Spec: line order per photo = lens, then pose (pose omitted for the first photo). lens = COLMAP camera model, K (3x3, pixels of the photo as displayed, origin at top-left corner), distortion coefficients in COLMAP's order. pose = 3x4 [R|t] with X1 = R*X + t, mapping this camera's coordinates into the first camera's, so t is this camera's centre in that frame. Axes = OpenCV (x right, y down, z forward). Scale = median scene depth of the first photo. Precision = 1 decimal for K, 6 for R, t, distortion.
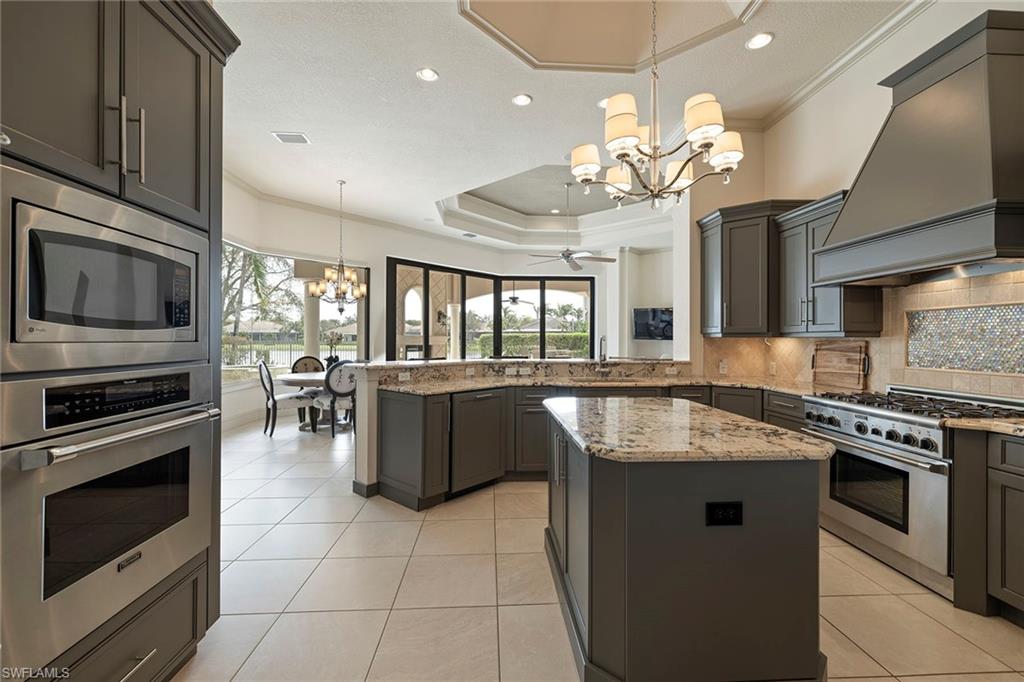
lens RADIAL K [[430.4, 0, 513.9], [0, 430.4, 339.2], [0, 0, 1]] dist [-0.001028, 0.000186]
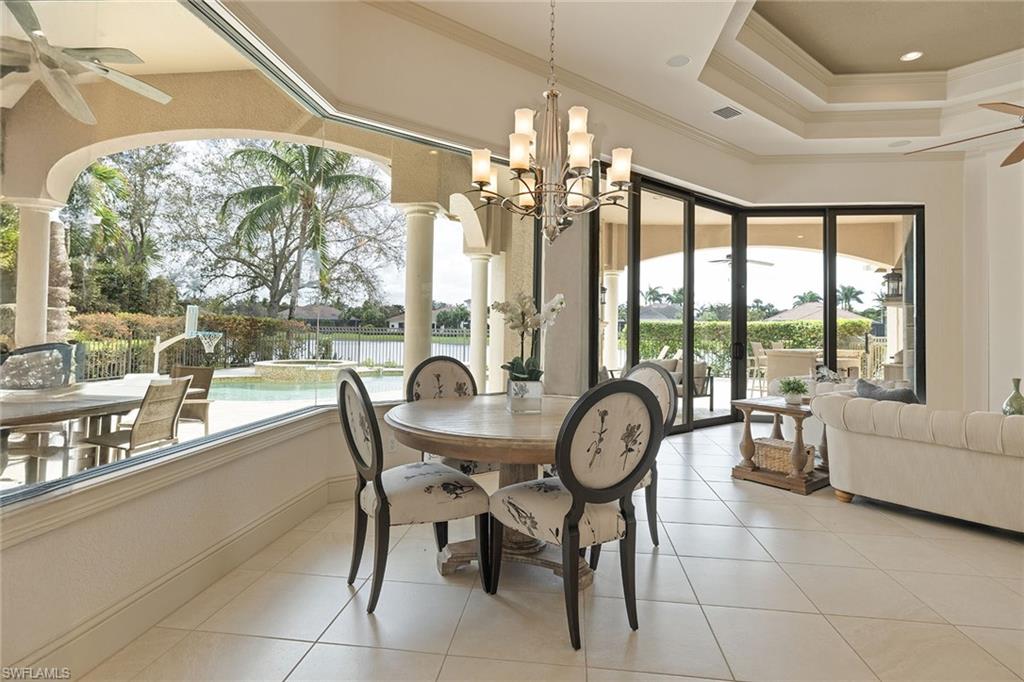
lens RADIAL K [[538.0, 0, 516.3], [0, 538.0, 323.7], [0, 0, 1]] dist [-0.005937, -0.000011]
pose [[0.983824, 0.014849, -0.178521, -0.086027], [-0.017369, 0.999770, -0.012560, 0.003817], [0.178294, 0.015458, 0.983856, 0.137201]]
